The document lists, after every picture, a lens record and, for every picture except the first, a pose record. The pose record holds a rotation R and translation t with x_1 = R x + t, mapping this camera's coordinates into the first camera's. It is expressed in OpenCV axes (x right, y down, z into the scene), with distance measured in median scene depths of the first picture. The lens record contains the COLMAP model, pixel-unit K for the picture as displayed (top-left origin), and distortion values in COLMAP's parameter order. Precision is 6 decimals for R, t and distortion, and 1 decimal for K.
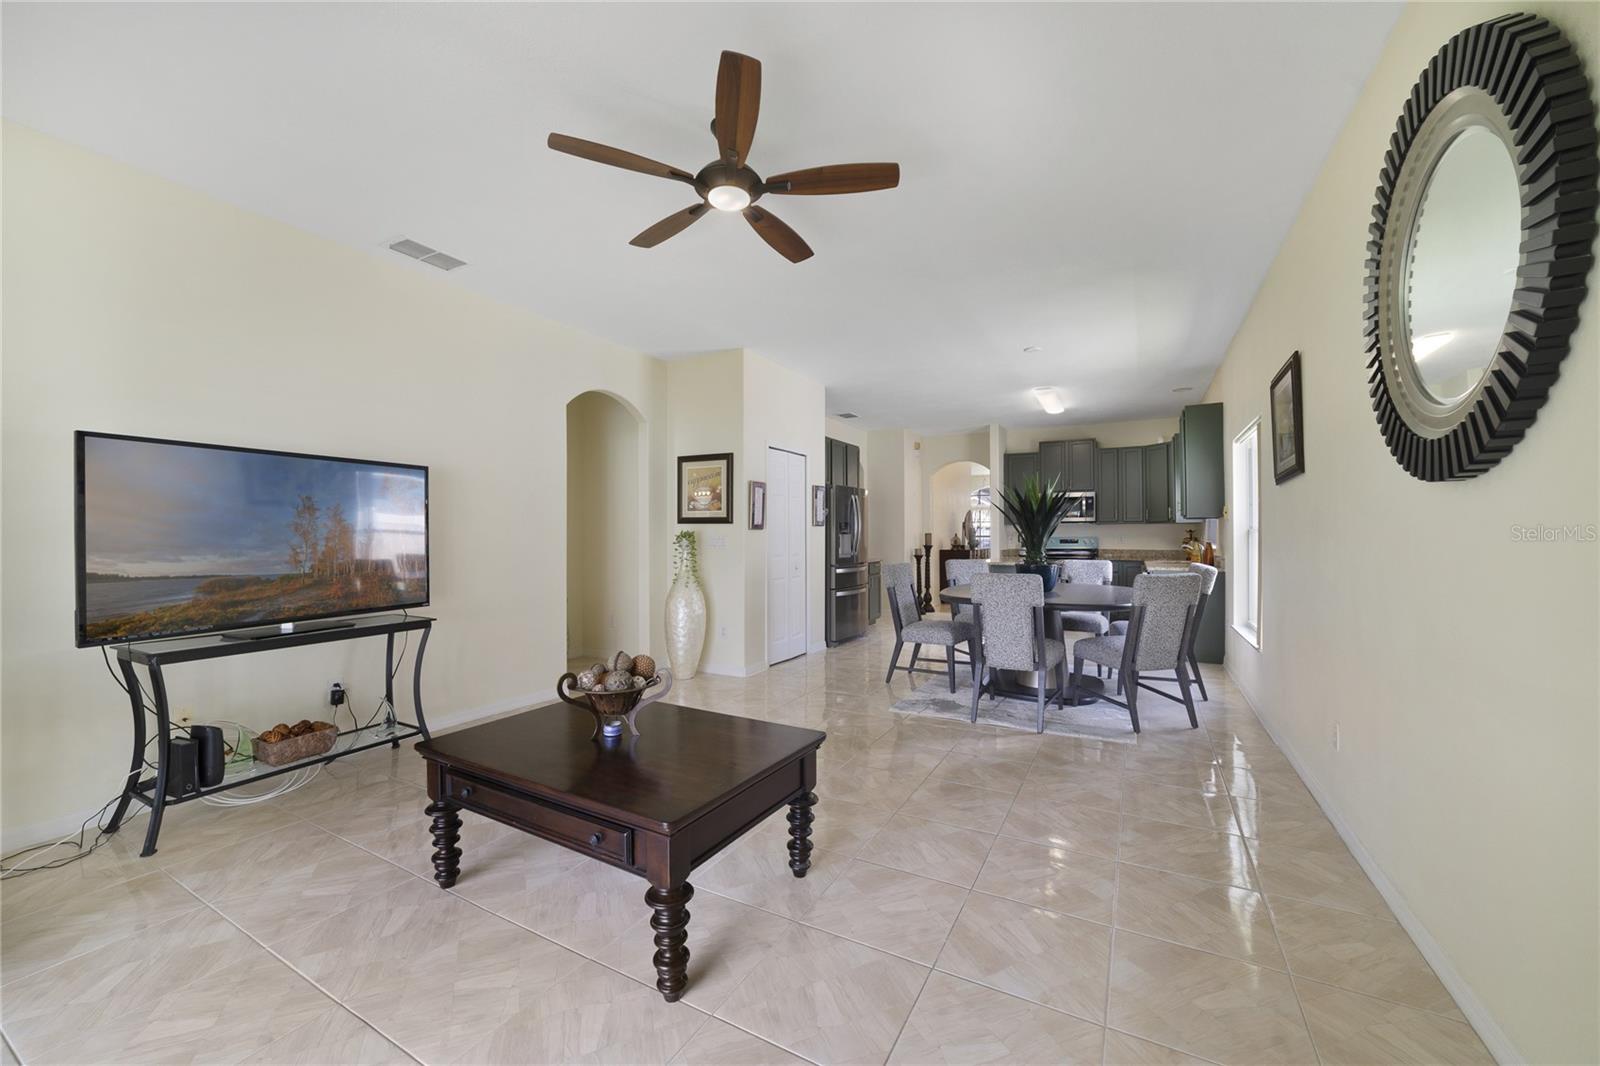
lens RADIAL K [[612.5, 0, 811.0], [0, 612.5, 532.9], [0, 0, 1]] dist [-0.014380, 0.002689]
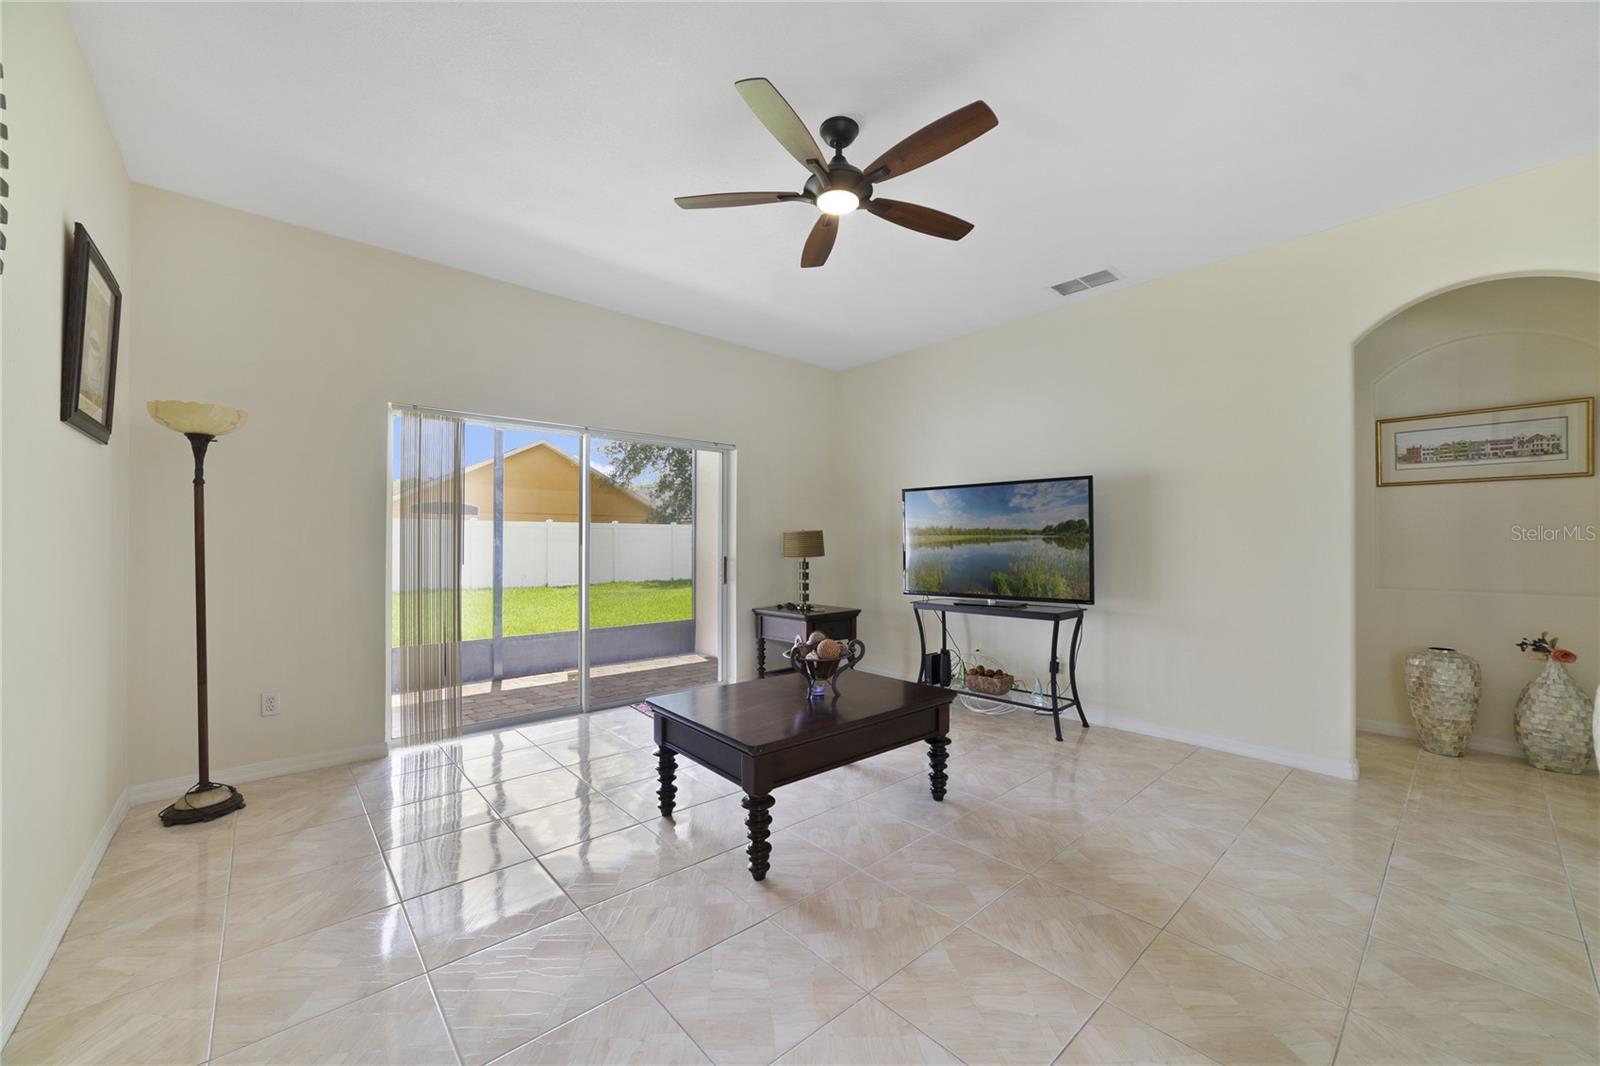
lens RADIAL K [[612.5, 0, 798.7], [0, 612.5, 540.4], [0, 0, 1]] dist [-0.014380, 0.002689]
pose [[-0.353250, -0.000954, -0.935528, 0.313793], [0.003926, 0.999989, -0.002502, 0.003913], [0.935521, -0.004557, -0.353242, 0.490498]]
